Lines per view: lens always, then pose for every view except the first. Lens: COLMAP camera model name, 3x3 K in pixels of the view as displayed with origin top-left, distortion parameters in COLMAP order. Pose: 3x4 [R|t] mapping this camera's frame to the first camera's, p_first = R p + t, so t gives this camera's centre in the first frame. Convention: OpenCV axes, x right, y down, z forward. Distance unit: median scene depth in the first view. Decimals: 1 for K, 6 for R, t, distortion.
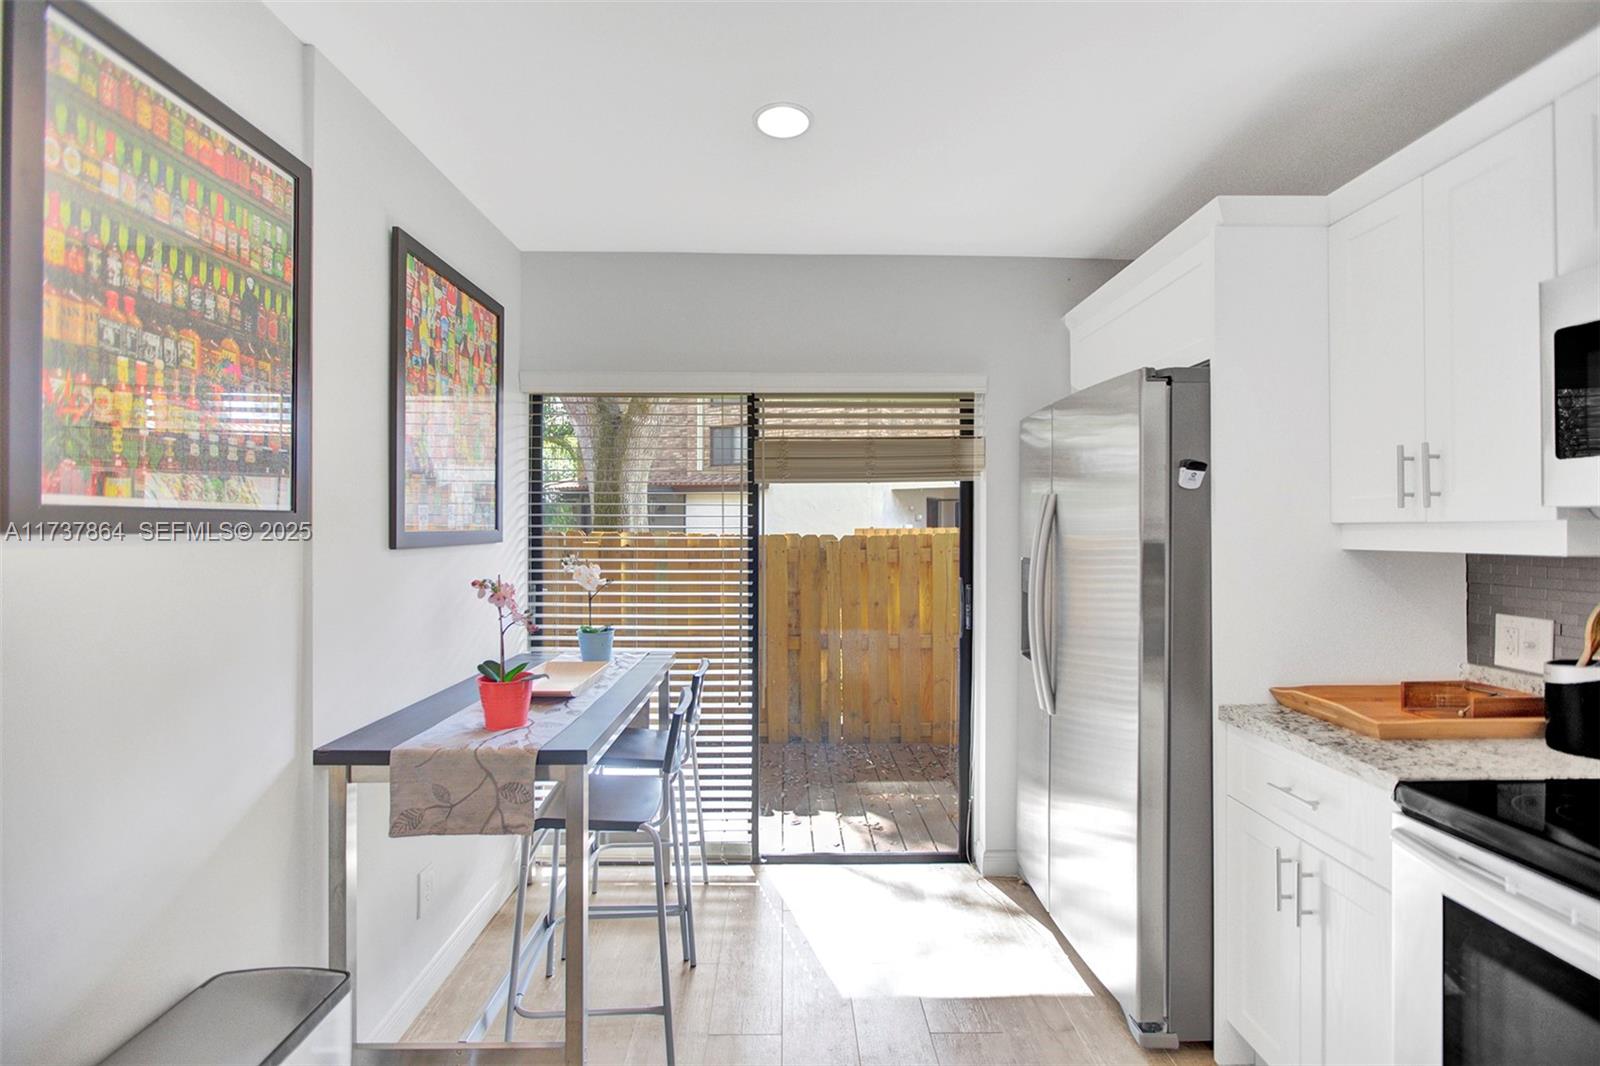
lens RADIAL K [[713.8, 0, 772.1], [0, 713.8, 534.7], [0, 0, 1]] dist [-0.008994, 0.004417]
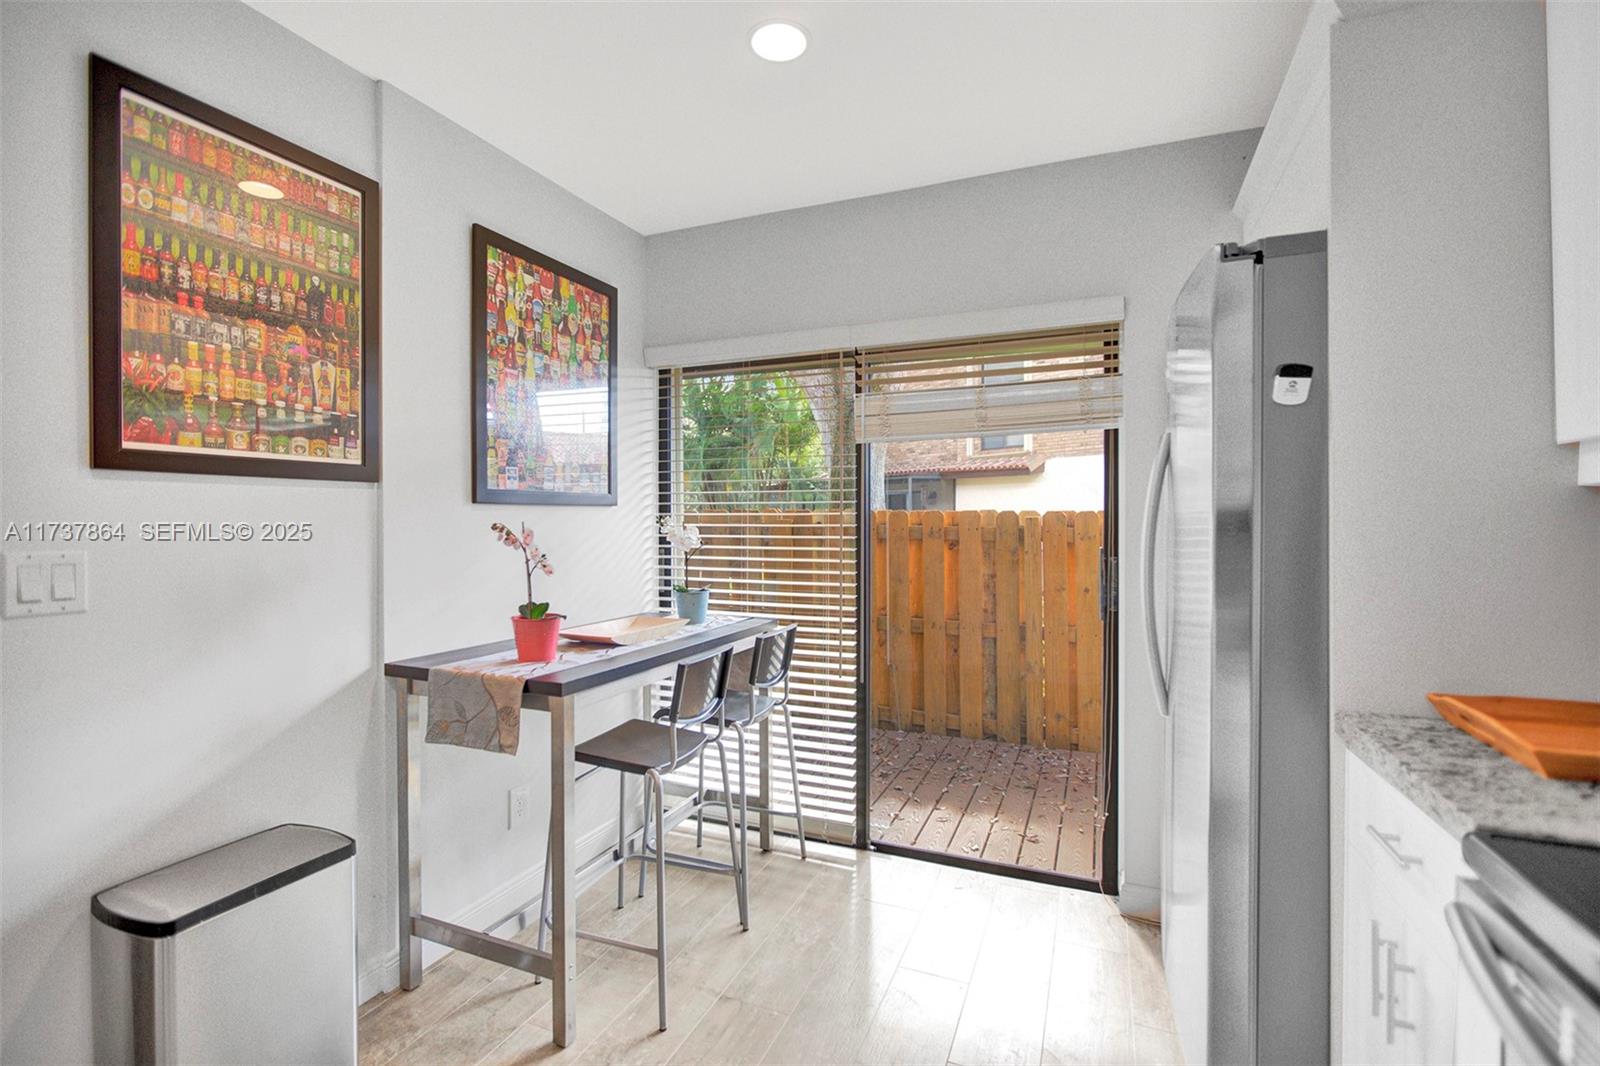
lens RADIAL K [[713.8, 0, 726.8], [0, 713.8, 524.5], [0, 0, 1]] dist [-0.008994, 0.004417]
pose [[0.911341, 0.008100, -0.411572, 0.394428], [-0.006421, 0.999964, 0.005461, 0.057076], [0.411601, -0.002334, 0.911361, 0.137008]]
